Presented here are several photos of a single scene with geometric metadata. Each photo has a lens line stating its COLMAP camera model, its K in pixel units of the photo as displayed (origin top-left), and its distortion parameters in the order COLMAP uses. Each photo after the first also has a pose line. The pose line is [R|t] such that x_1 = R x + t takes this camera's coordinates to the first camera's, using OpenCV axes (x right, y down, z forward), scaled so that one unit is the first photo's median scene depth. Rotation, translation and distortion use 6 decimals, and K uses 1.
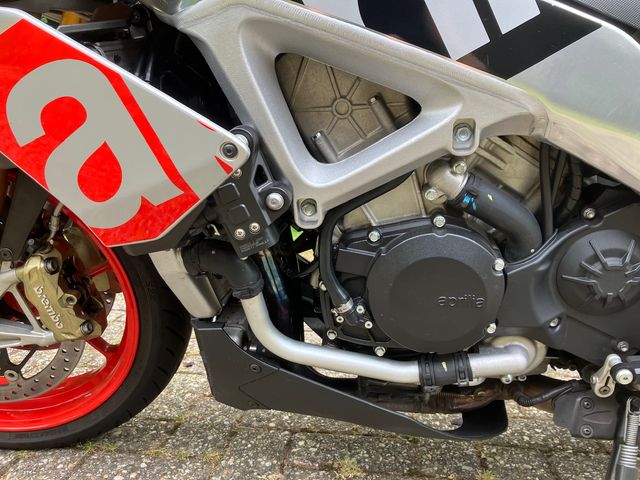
lens RADIAL K [[524.9, 0, 336.7], [0, 524.9, 233.7], [0, 0, 1]] dist [0.008096, -0.013280]
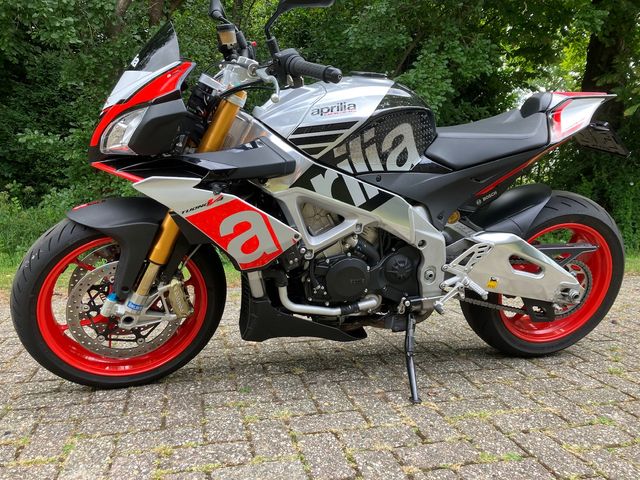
lens RADIAL K [[520.4, 0, 329.2], [0, 520.4, 238.7], [0, 0, 1]] dist [0.004396, 0.004060]
pose [[0.932989, -0.039217, 0.357762, -0.928637], [0.058367, 0.997374, -0.042882, 0.005525], [-0.355140, 0.060890, 0.932828, -1.655809]]
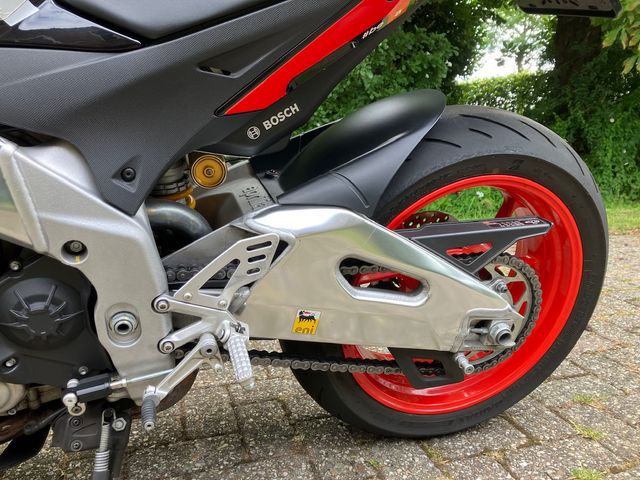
lens RADIAL K [[520.4, 0, 329.2], [0, 520.4, 238.7], [0, 0, 1]] dist [0.004396, 0.004060]
pose [[0.917670, -0.110381, 0.381704, 0.691396], [0.099821, 0.993875, 0.047426, -0.084147], [-0.384601, -0.005419, 0.923067, -0.303043]]
